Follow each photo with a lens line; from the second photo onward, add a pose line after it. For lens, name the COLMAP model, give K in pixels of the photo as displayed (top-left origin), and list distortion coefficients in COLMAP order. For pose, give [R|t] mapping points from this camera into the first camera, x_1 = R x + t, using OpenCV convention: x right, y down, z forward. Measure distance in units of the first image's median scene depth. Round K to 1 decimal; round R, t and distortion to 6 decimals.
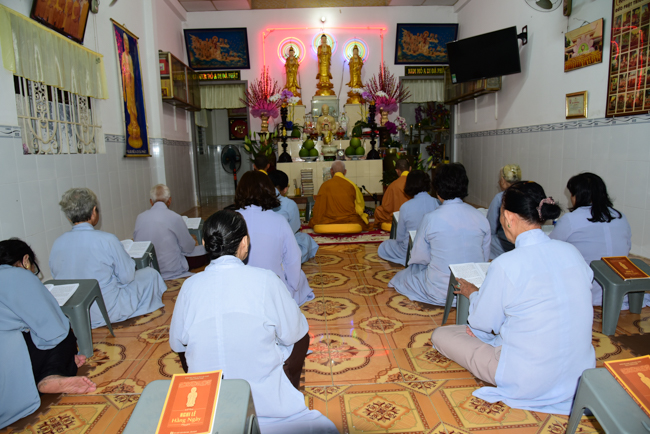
lens RADIAL K [[456.2, 0, 324.5], [0, 456.2, 216.0], [0, 0, 1]] dist [0.004123, 0.001479]
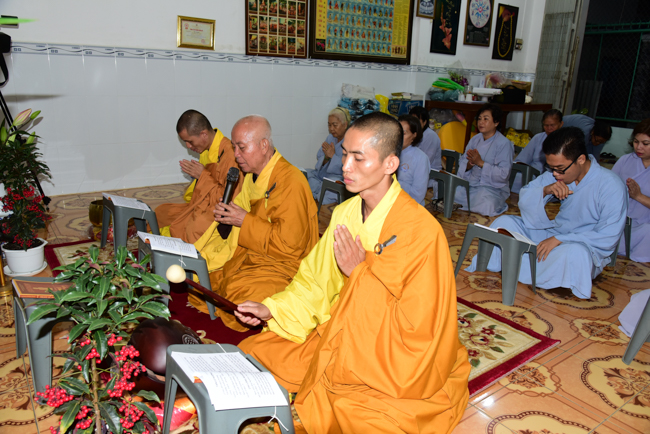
lens RADIAL K [[500.0, 0, 321.8], [0, 500.0, 219.5], [0, 0, 1]] dist [0.014902, 0.012510]
pose [[-0.571530, -0.212070, 0.792704, -0.493056], [0.107075, 0.938494, 0.328273, -0.230125], [-0.813565, 0.272497, -0.513671, 1.628626]]
